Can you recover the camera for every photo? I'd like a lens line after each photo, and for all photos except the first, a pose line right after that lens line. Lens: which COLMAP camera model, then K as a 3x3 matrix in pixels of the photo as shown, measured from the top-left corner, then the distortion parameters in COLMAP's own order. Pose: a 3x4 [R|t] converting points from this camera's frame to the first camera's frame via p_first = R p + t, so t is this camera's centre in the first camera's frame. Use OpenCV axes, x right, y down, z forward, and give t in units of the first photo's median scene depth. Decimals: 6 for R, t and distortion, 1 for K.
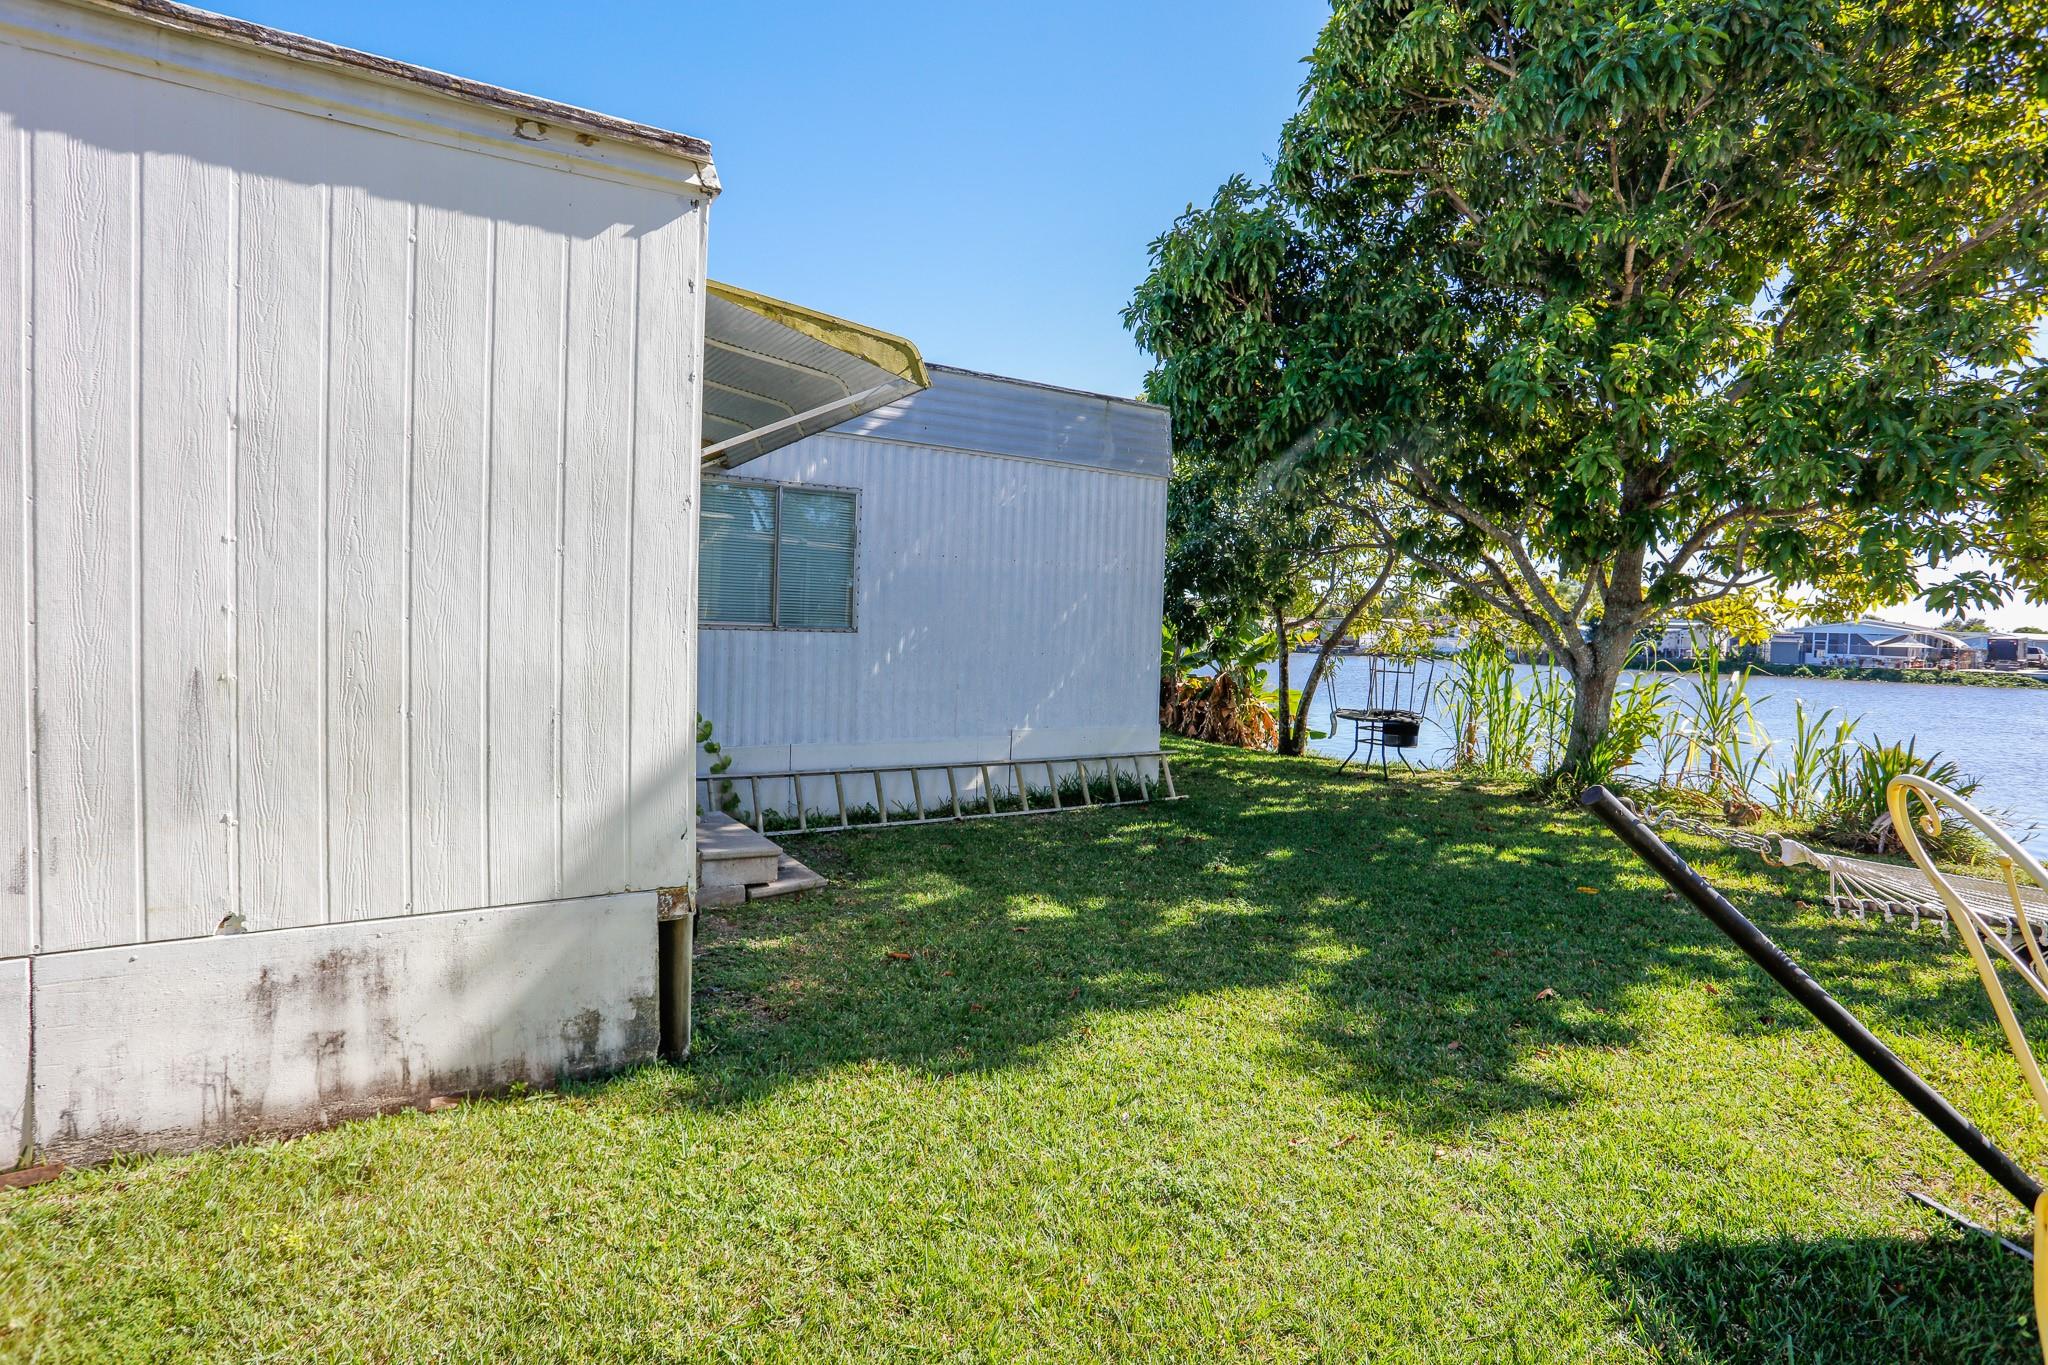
lens RADIAL K [[1005.1, 0, 1025.9], [0, 1005.1, 669.4], [0, 0, 1]] dist [-0.035931, 0.008512]
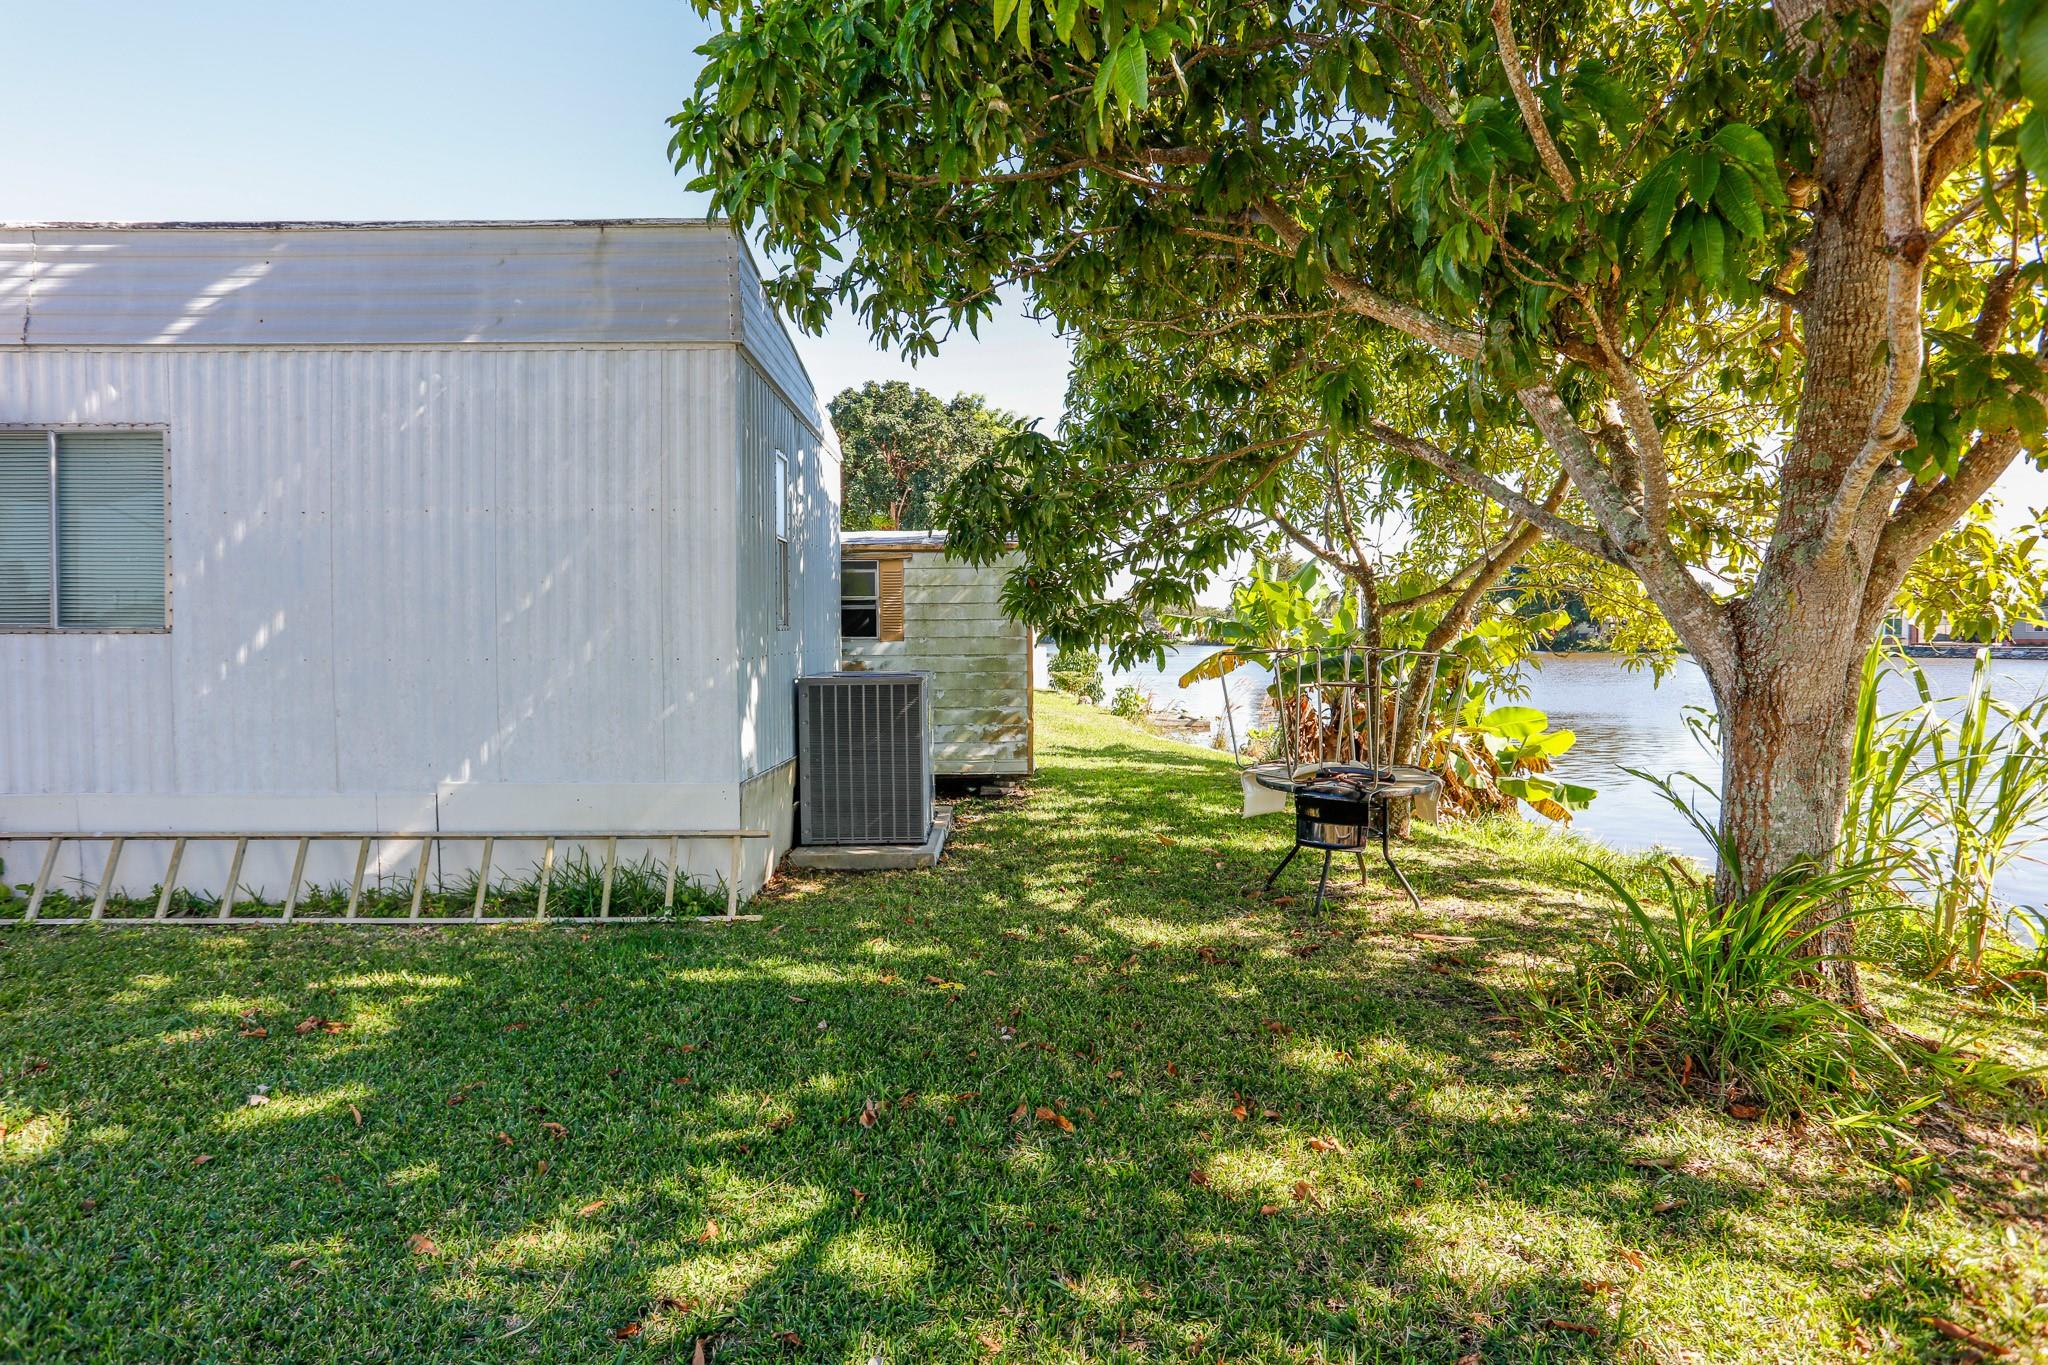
lens RADIAL K [[1005.1, 0, 1025.1], [0, 1005.1, 697.0], [0, 0, 1]] dist [-0.035931, 0.008512]
pose [[0.861581, -0.015460, -0.507385, 0.619440], [0.007051, 0.999804, -0.018491, 0.020711], [0.507572, 0.012354, 0.861521, 0.662531]]
